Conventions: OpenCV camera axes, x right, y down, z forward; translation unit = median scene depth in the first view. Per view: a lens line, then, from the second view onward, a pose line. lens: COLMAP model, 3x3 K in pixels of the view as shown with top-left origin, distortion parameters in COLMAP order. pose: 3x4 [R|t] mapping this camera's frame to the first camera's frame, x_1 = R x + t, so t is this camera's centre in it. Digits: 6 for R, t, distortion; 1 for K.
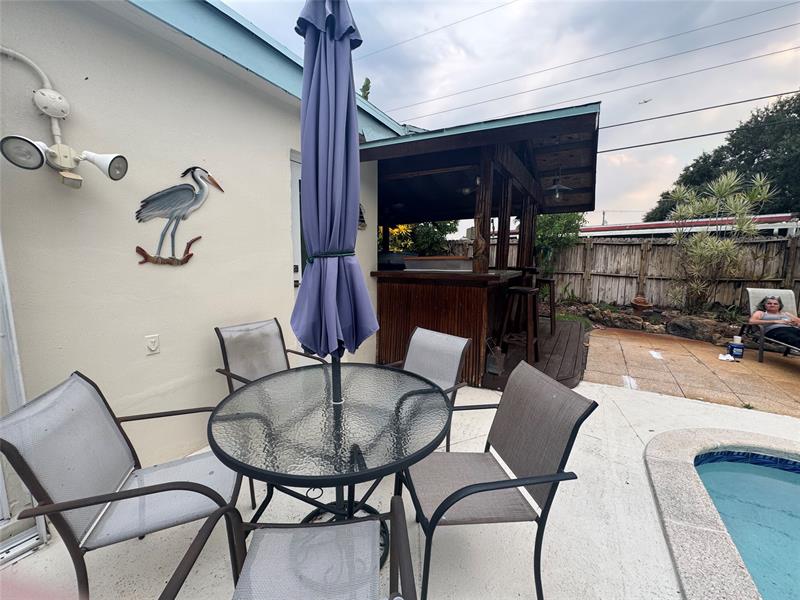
lens RADIAL K [[320.4, 0, 399.2], [0, 320.4, 300.4], [0, 0, 1]] dist [0.001083, 0.000028]
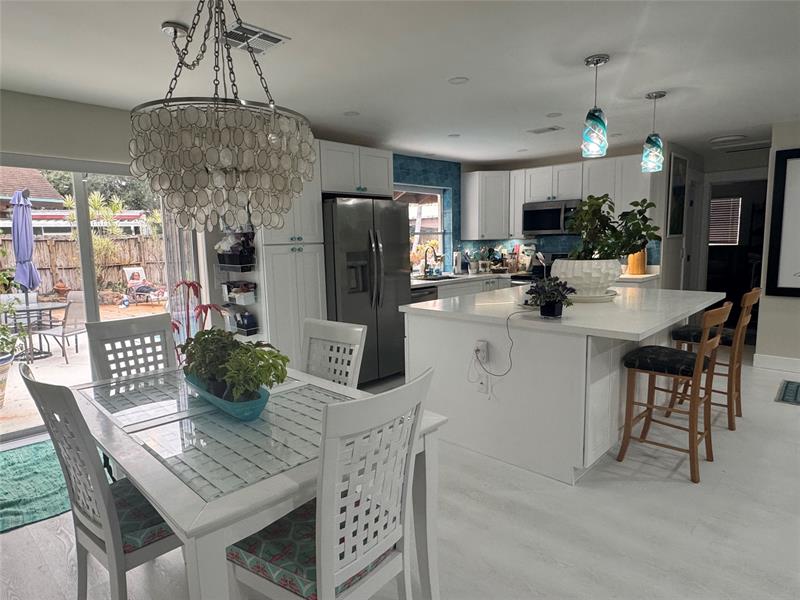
lens RADIAL K [[471.9, 0, 398.3], [0, 471.9, 300.9], [0, 0, 1]] dist [0.002533, 0.000249]
pose [[0.220161, -0.137237, 0.965761, -0.726863], [0.158131, 0.981980, 0.103493, 0.072982], [-0.962561, 0.129932, 0.237895, -0.684858]]
